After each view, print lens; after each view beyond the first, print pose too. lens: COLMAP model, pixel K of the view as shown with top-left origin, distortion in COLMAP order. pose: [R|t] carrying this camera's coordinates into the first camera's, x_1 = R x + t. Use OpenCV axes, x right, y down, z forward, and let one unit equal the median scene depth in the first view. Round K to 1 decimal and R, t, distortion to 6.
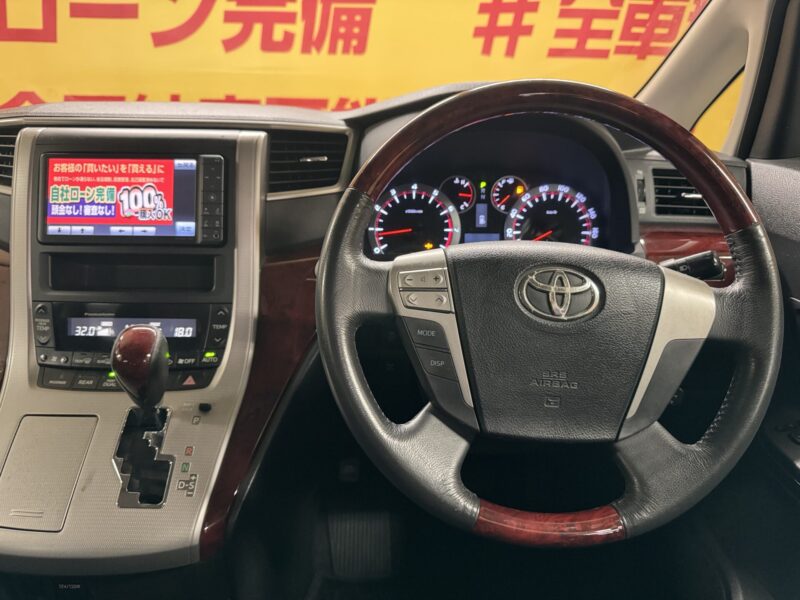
lens RADIAL K [[576.1, 0, 396.3], [0, 576.1, 296.1], [0, 0, 1]] dist [0.011169, -0.025517]
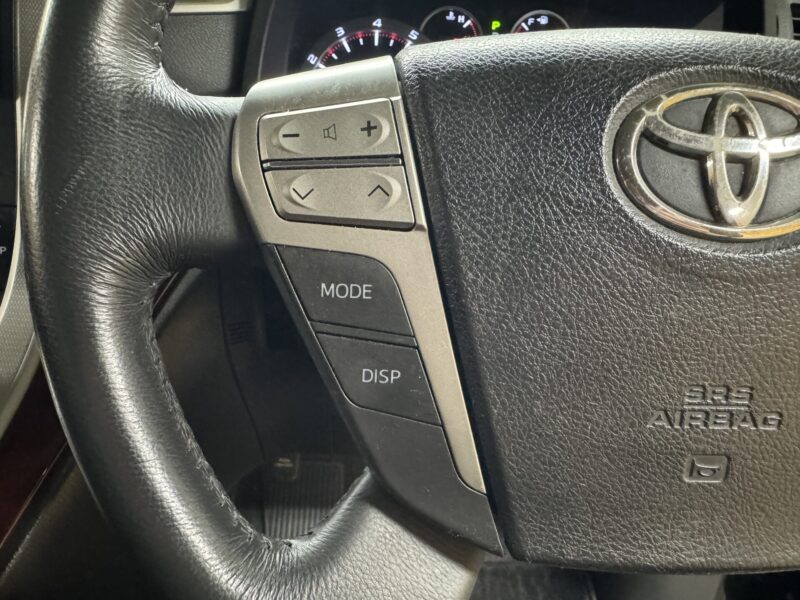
lens RADIAL K [[569.3, 0, 393.3], [0, 569.3, 305.8], [0, 0, 1]] dist [-0.037313, 0.000487]
pose [[0.998956, -0.035053, -0.029310, 0.066180], [0.038643, 0.990422, 0.132558, 0.021351], [0.024383, -0.133552, 0.990742, 0.486009]]
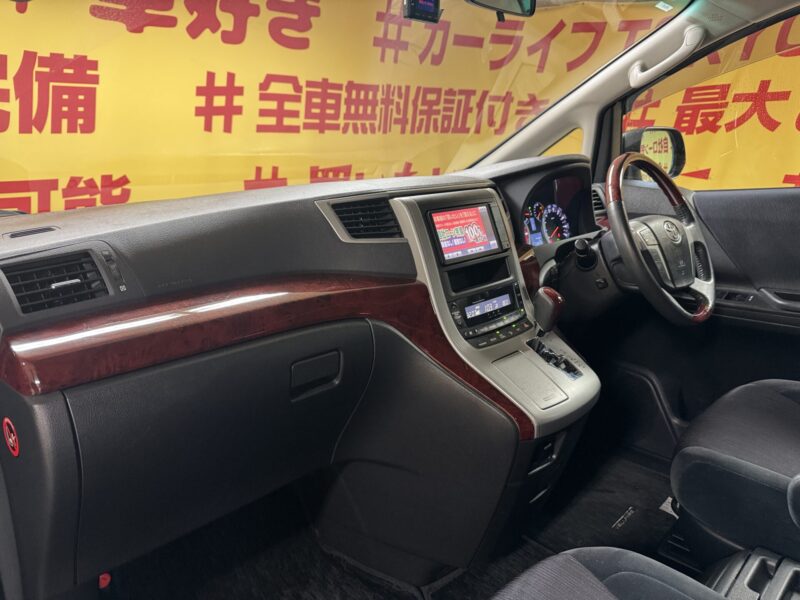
lens RADIAL K [[576.1, 0, 402.9], [0, 576.1, 299.2], [0, 0, 1]] dist [0.011169, -0.025517]
pose [[0.718003, -0.208552, 0.664062, -1.758220], [0.272379, 0.962160, 0.007667, -0.045952], [-0.640532, 0.175371, 0.747638, -0.097087]]
